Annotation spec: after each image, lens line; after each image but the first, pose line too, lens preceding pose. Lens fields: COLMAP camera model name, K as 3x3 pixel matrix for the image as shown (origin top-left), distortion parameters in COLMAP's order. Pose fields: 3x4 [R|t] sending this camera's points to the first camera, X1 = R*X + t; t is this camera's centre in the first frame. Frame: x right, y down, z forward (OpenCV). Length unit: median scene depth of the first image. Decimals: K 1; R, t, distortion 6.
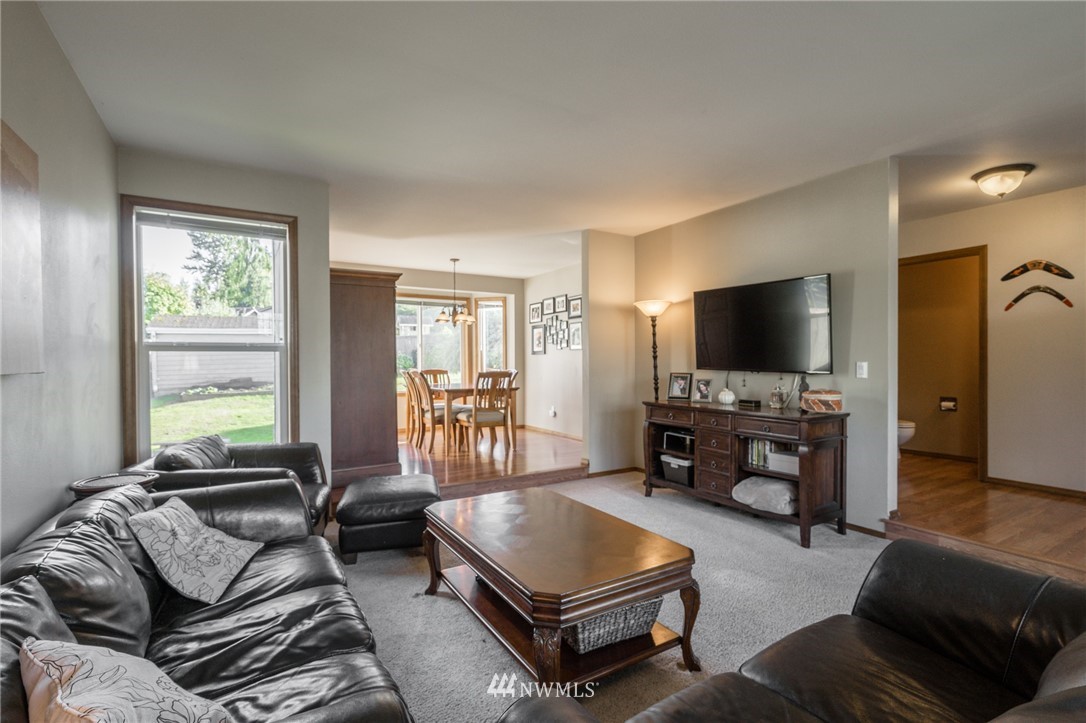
lens RADIAL K [[495.7, 0, 541.6], [0, 495.7, 362.4], [0, 0, 1]] dist [-0.005952, 0.000975]
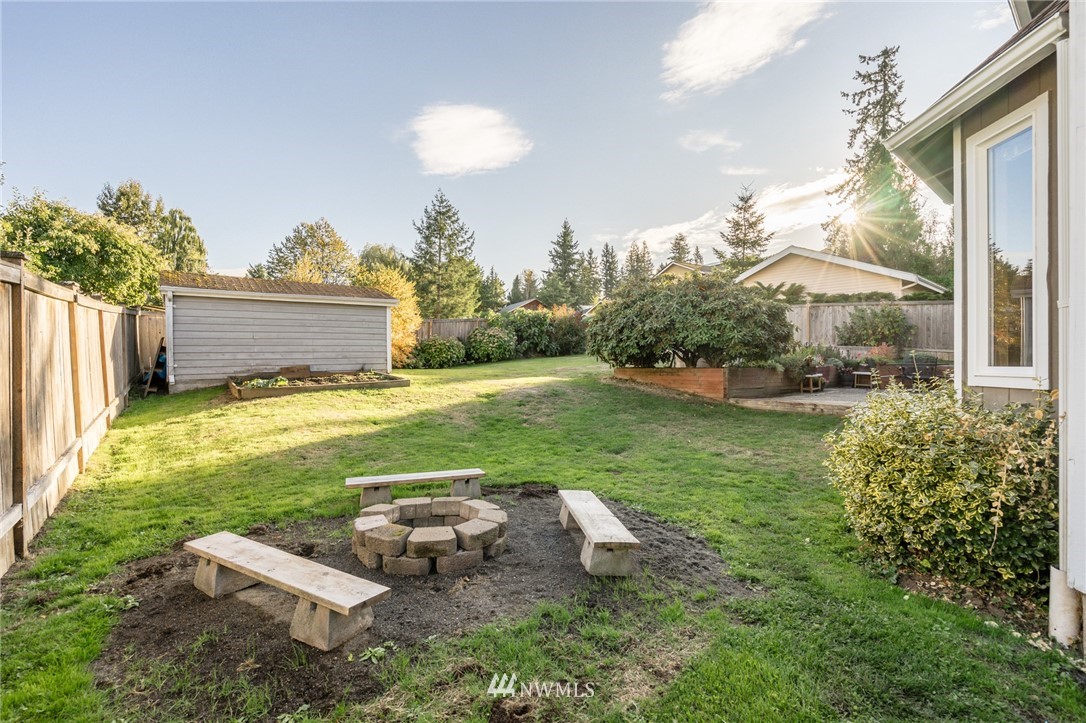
lens RADIAL K [[495.7, 0, 546.7], [0, 495.7, 365.4], [0, 0, 1]] dist [-0.005952, 0.000975]
pose [[0.990843, 0.004600, 0.134942, -0.353252], [-0.005517, 0.999964, 0.006427, 0.024609], [-0.134908, -0.007113, 0.990833, 0.268282]]
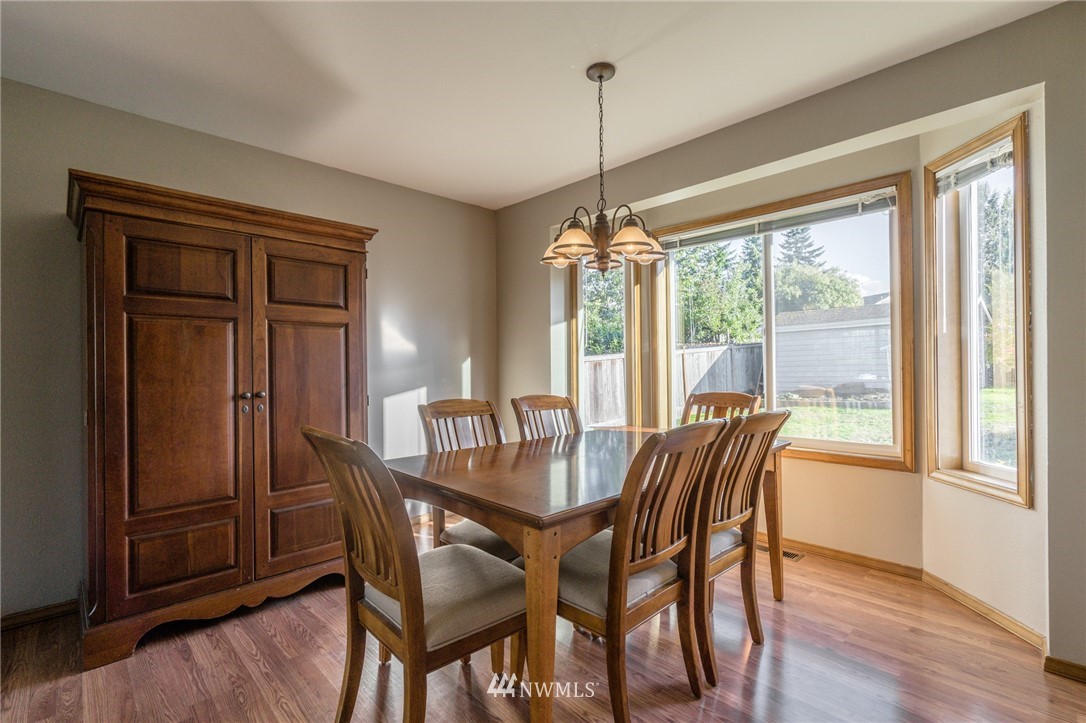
lens RADIAL K [[495.7, 0, 546.9], [0, 495.7, 367.2], [0, 0, 1]] dist [-0.005952, 0.000975]
pose [[0.227766, 0.005297, -0.973702, 0.055814], [0.008422, 0.999937, 0.007410, -0.003522], [0.973680, -0.009889, 0.227707, 0.344512]]
